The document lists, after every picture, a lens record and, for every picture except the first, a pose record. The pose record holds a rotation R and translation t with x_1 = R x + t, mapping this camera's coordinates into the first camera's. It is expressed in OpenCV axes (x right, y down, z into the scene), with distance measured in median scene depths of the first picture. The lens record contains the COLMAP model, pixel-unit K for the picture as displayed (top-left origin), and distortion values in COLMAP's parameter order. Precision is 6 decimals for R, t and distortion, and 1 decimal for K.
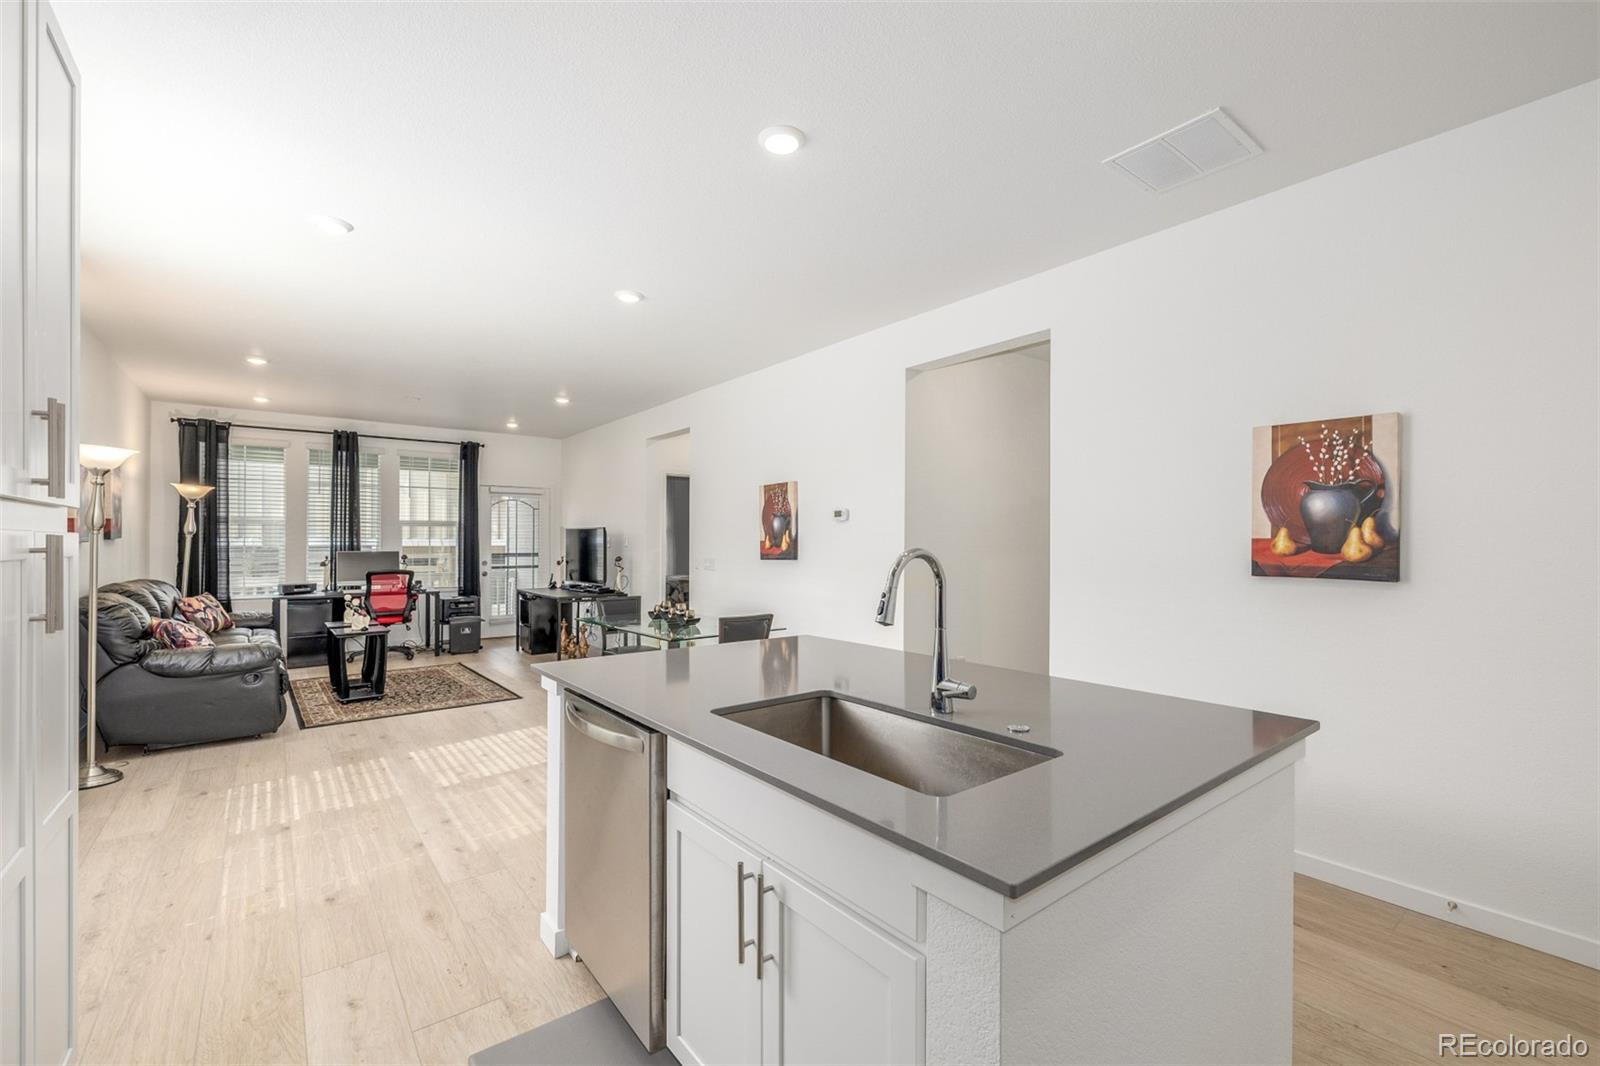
lens RADIAL K [[671.8, 0, 791.4], [0, 671.8, 534.9], [0, 0, 1]] dist [0.005779, -0.000832]
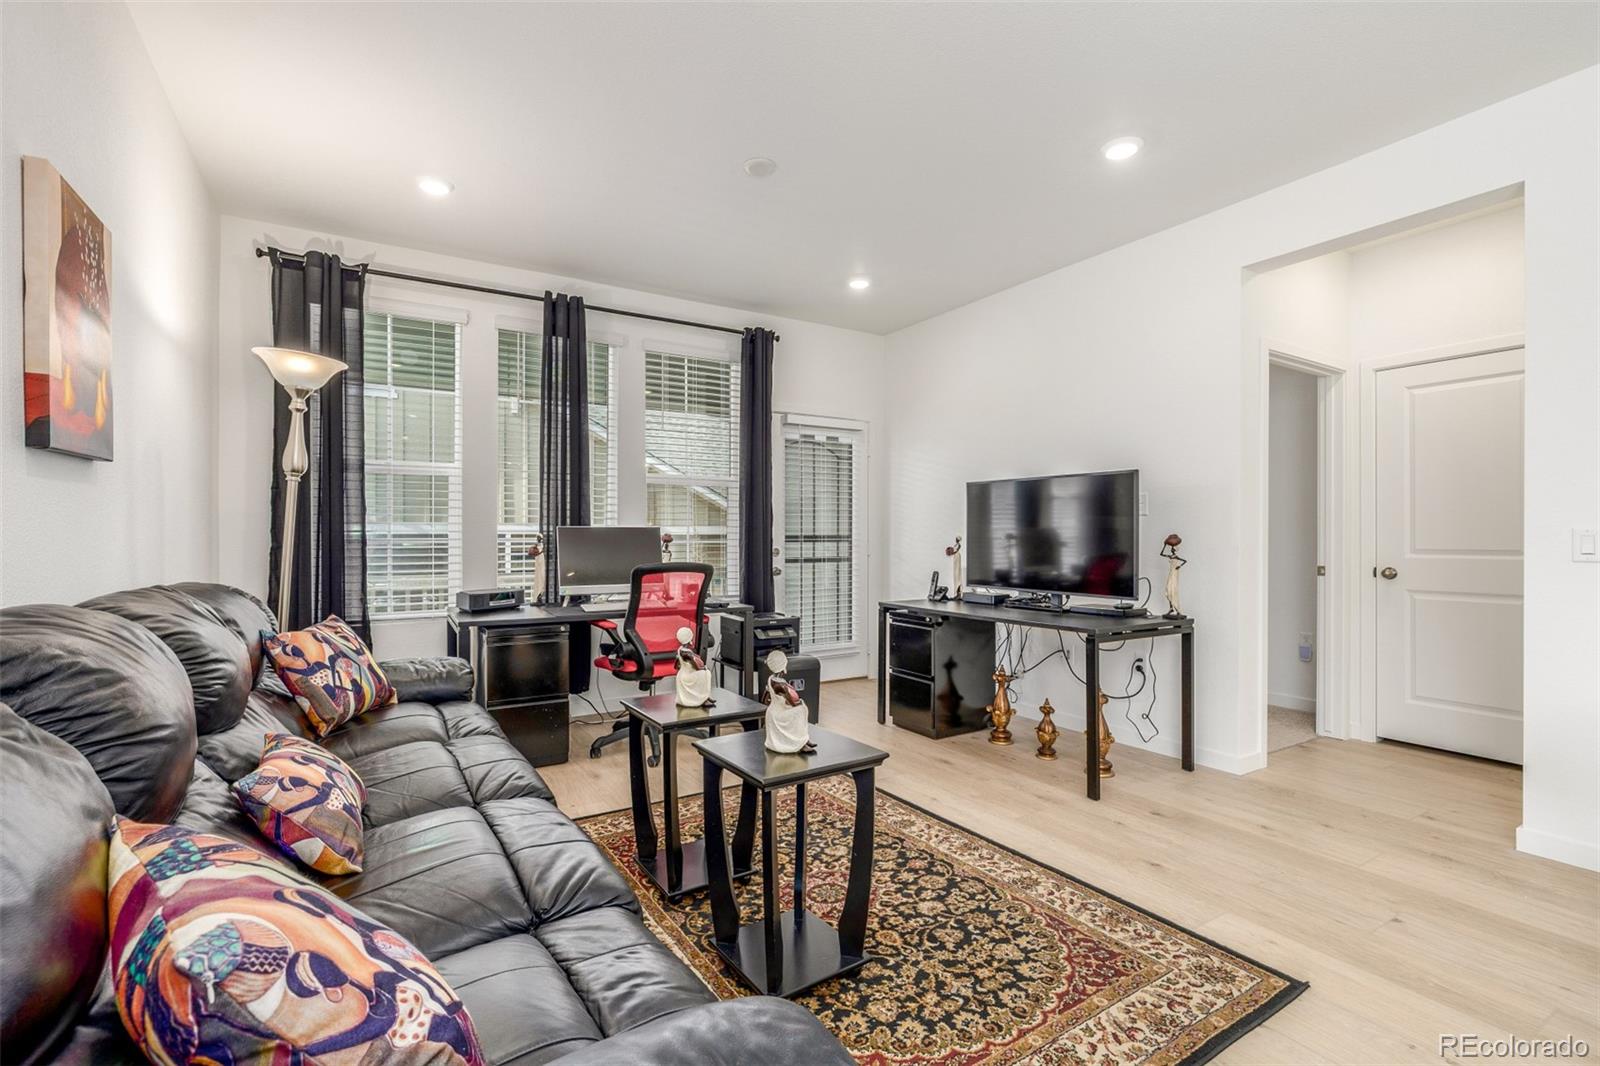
lens RADIAL K [[709.8, 0, 797.1], [0, 709.8, 535.0], [0, 0, 1]] dist [-0.005630, 0.000619]
pose [[0.994313, -0.003548, -0.106438, -0.419312], [0.004224, 0.999972, 0.006123, 0.027054], [0.106413, -0.006538, 0.994300, 0.466980]]
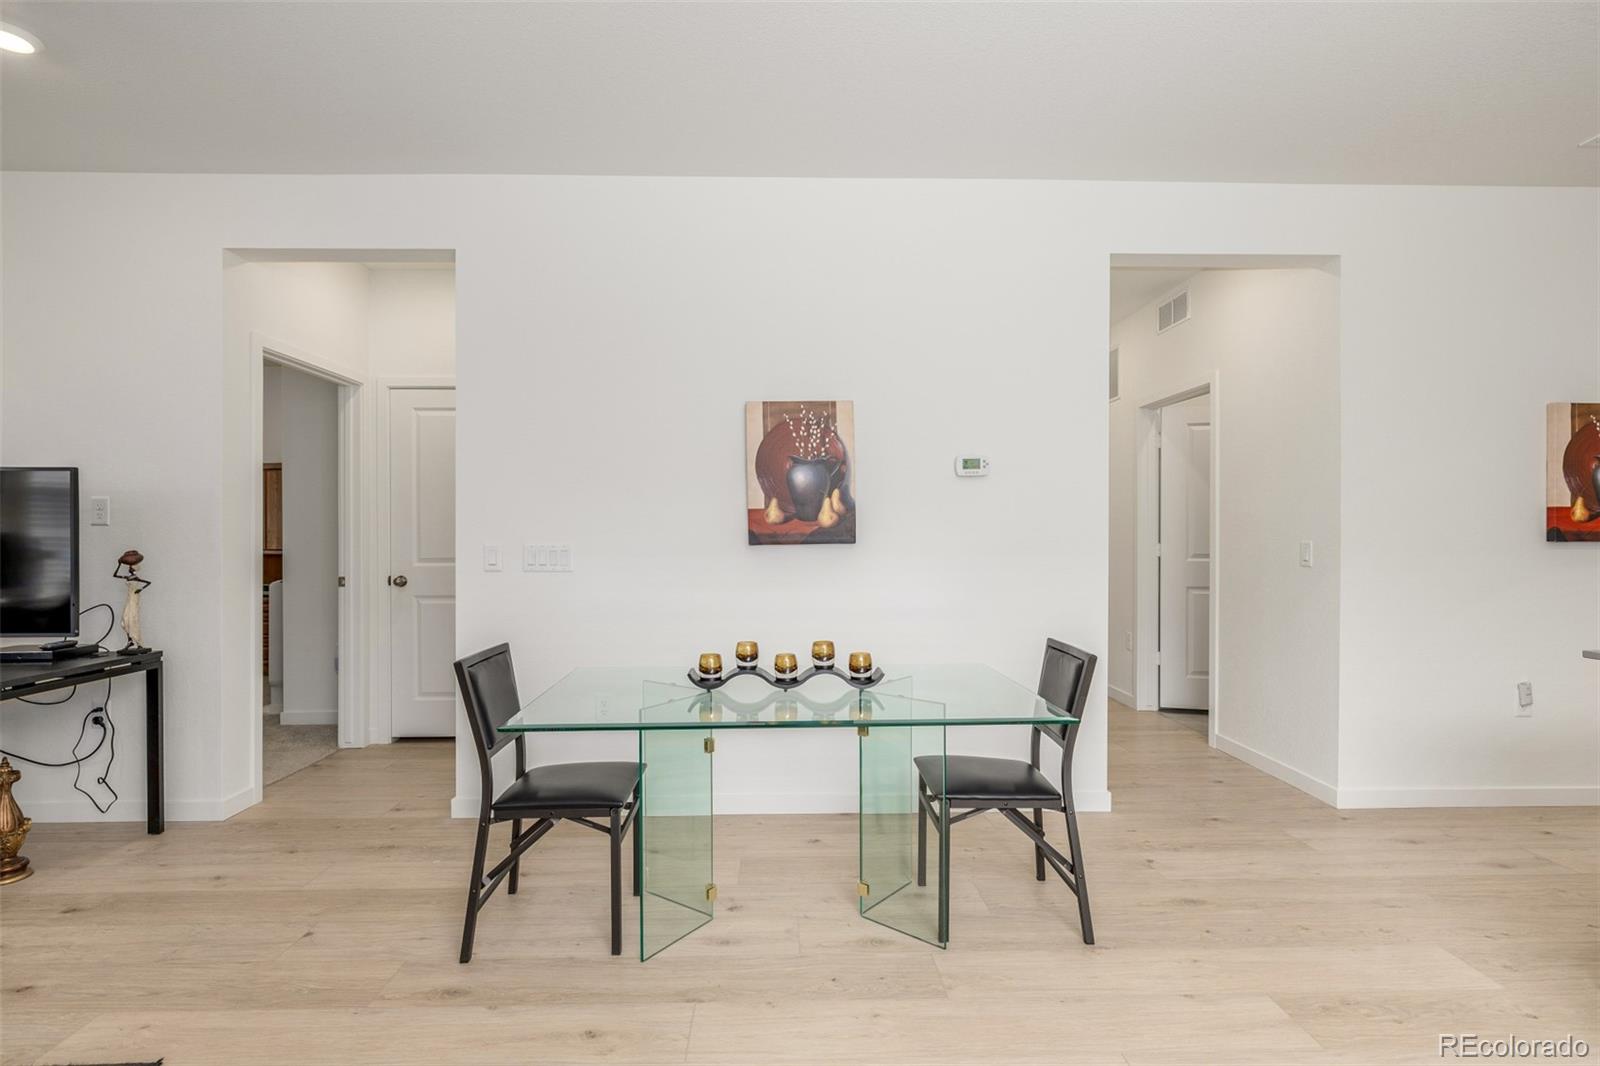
lens RADIAL K [[749.5, 0, 898.4], [0, 749.5, 512.9], [0, 0, 1]] dist [-0.009896, 0.004290]
pose [[0.597224, -0.003361, 0.802067, -0.300080], [-0.007018, 0.999931, 0.009416, 0.003963], [-0.802044, -0.011253, 0.597159, 0.389675]]
